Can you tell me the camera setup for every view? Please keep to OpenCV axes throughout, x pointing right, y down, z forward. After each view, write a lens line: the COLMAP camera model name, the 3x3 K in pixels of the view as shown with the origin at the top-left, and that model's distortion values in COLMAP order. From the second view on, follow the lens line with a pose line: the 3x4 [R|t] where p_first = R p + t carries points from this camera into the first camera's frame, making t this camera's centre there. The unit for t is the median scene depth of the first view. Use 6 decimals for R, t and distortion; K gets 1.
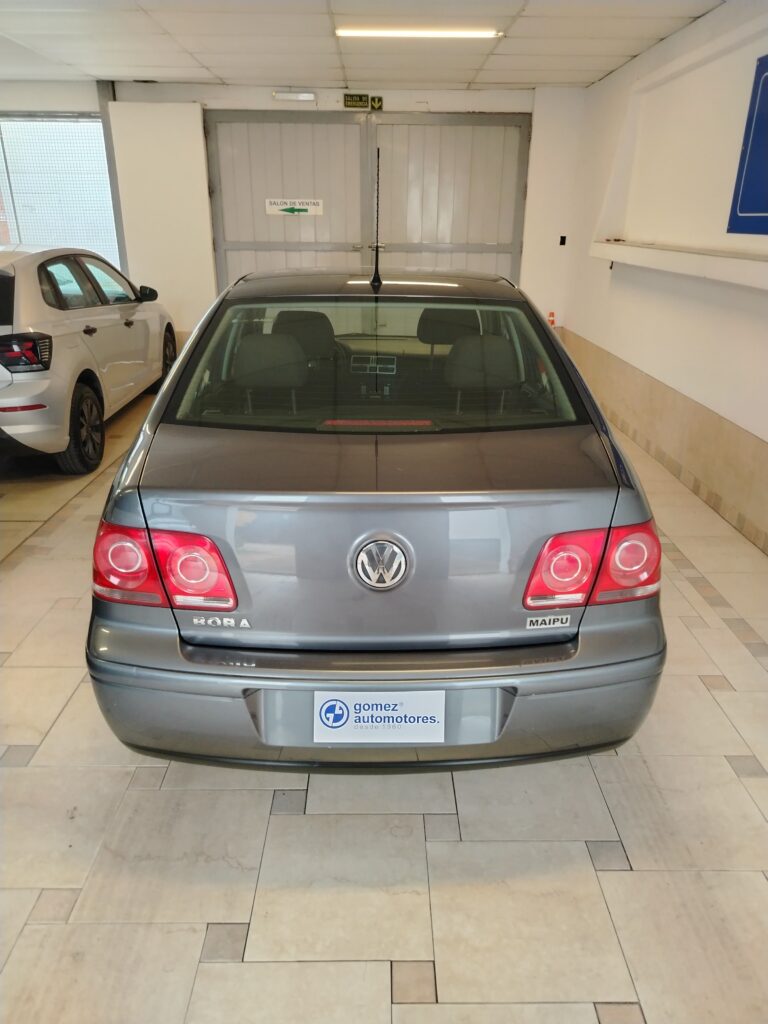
lens RADIAL K [[715.4, 0, 386.2], [0, 715.4, 513.9], [0, 0, 1]] dist [0.023851, -0.023418]
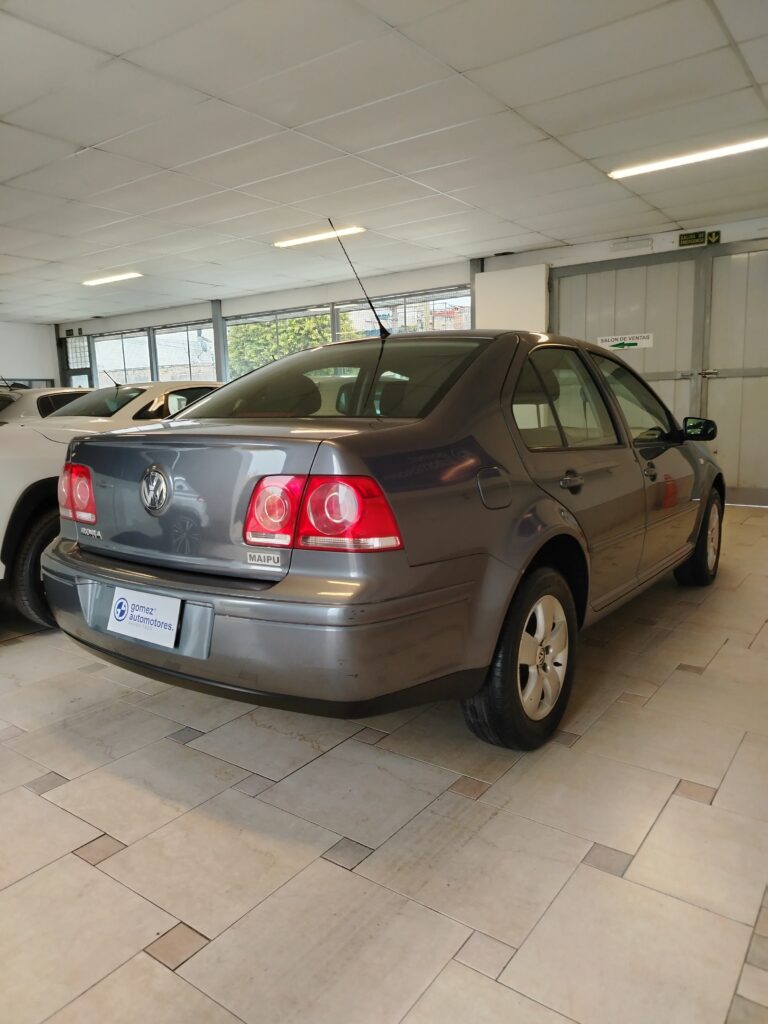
lens RADIAL K [[709.8, 0, 385.7], [0, 709.8, 511.6], [0, 0, 1]] dist [0.036418, -0.044460]
pose [[0.799201, 0.059478, -0.598114, 0.914836], [-0.195311, 0.966790, -0.164836, 0.198435], [0.568447, 0.248555, 0.784276, 0.201228]]
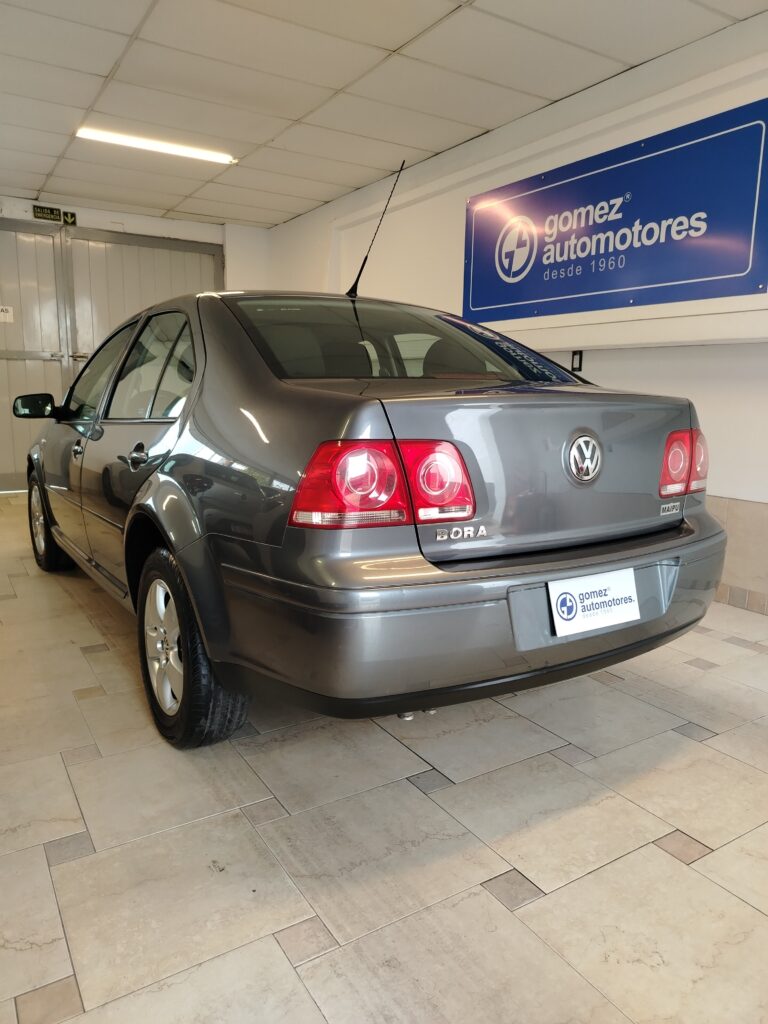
lens RADIAL K [[714.3, 0, 384.0], [0, 714.3, 512.0], [0, 0, 1]] dist [0.032284, -0.031295]
pose [[0.852584, -0.086074, 0.515454, -0.722404], [0.192385, 0.968769, -0.156442, 0.224169], [-0.485890, 0.232546, 0.842516, 0.187166]]
